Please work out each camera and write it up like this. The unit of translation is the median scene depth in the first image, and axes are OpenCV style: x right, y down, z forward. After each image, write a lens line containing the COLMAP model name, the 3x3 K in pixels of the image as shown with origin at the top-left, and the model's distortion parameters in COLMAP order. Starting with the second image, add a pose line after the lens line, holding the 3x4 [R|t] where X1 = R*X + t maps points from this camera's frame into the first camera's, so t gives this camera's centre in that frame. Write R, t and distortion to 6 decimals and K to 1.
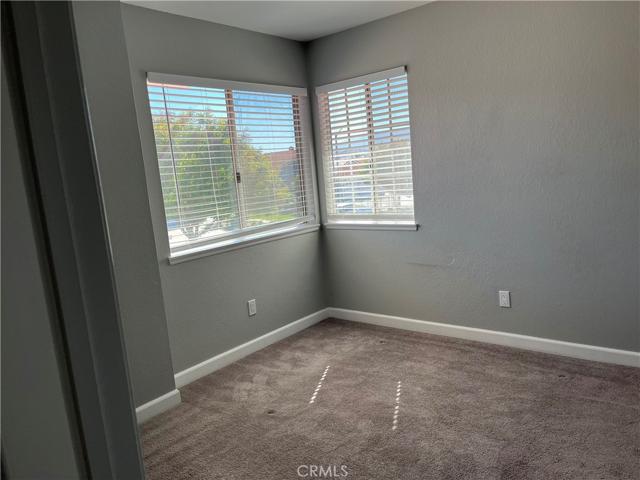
lens RADIAL K [[489.3, 0, 320.0], [0, 489.3, 240.0], [0, 0, 1]] dist [0.038799, -0.005322]
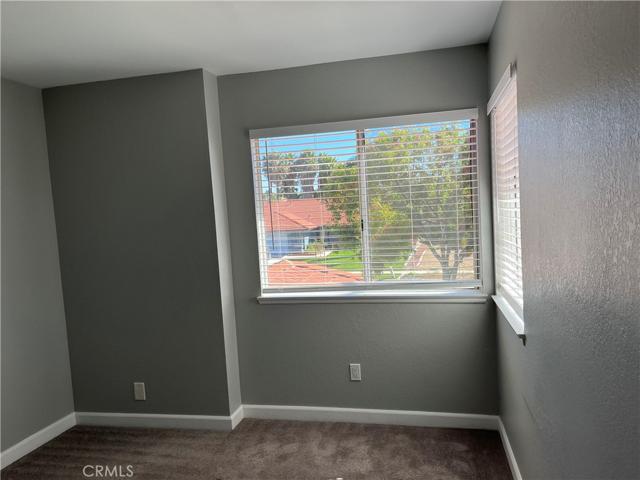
lens RADIAL K [[489.3, 0, 320.0], [0, 489.3, 240.0], [0, 0, 1]] dist [0.038799, -0.005322]
pose [[0.451303, 0.125203, -0.883544, 0.613313], [-0.118094, 0.989780, 0.079936, -0.169591], [0.884522, 0.068266, 0.461477, 0.542548]]
